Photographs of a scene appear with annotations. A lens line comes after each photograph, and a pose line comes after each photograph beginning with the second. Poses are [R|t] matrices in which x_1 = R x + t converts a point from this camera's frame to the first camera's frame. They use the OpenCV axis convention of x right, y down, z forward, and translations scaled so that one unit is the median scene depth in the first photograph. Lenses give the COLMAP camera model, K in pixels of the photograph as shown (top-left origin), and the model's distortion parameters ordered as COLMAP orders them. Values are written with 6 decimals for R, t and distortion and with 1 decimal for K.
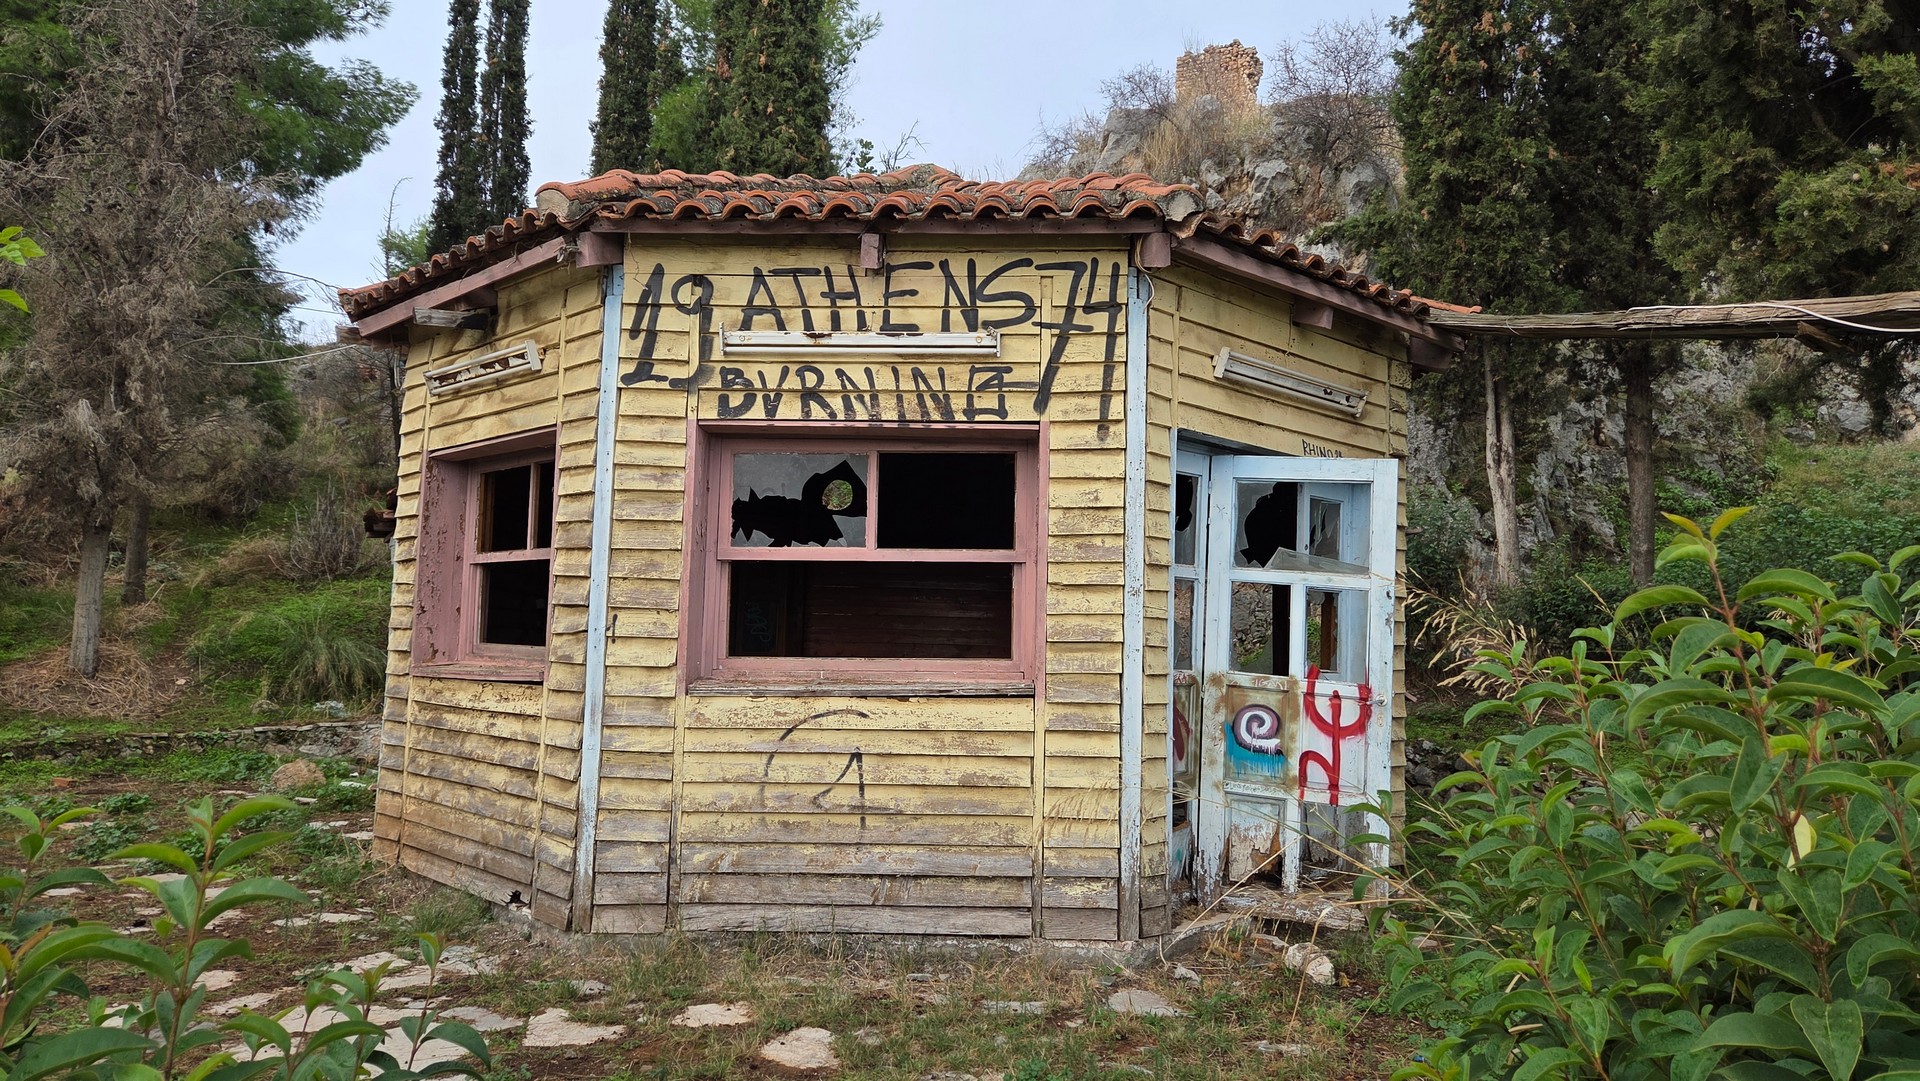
lens RADIAL K [[1249.8, 0, 959.5], [0, 1249.8, 535.2], [0, 0, 1]] dist [0.046191, -0.010942]
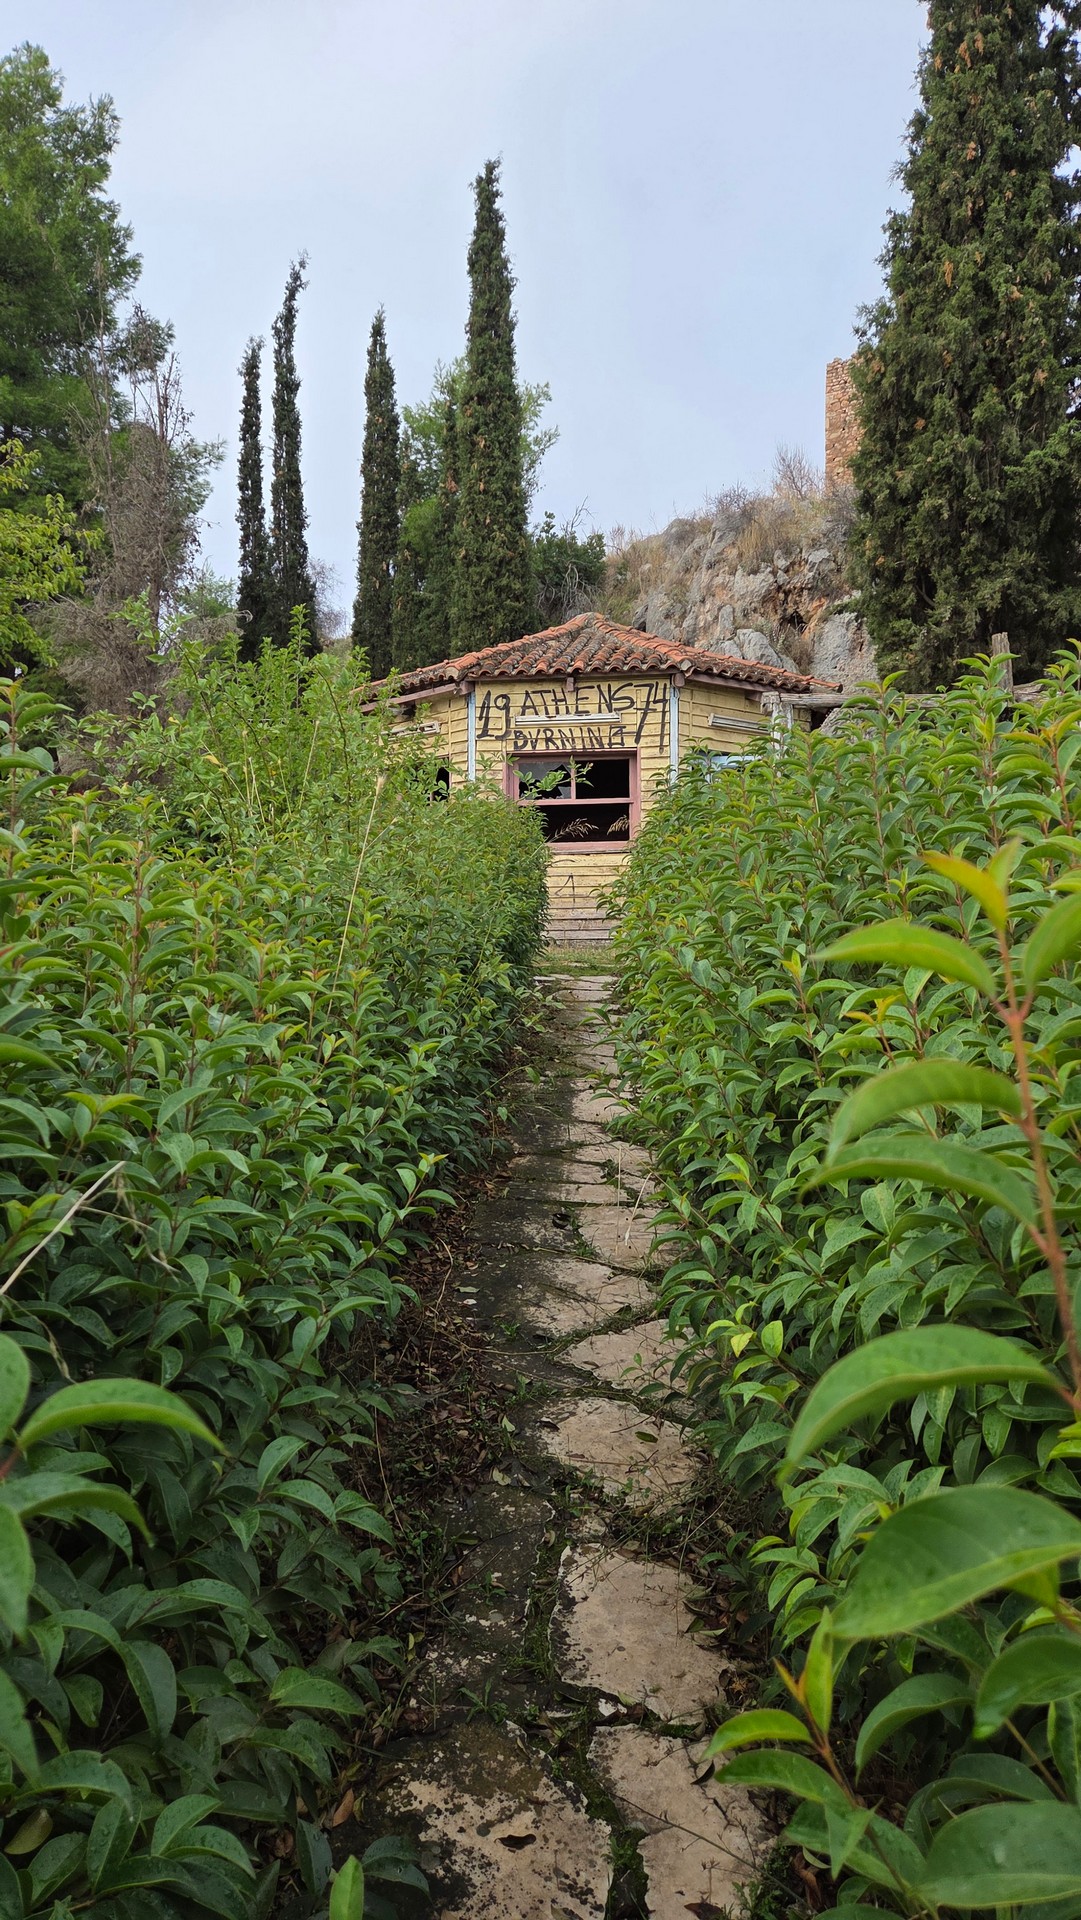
lens RADIAL K [[1249.8, 0, 550.5], [0, 1249.8, 967.4], [0, 0, 1]] dist [0.046191, -0.010942]
pose [[0.996816, -0.024312, -0.075937, 0.070475], [0.032694, 0.993264, 0.111163, 0.068357], [0.072723, -0.113292, 0.990897, -1.626195]]
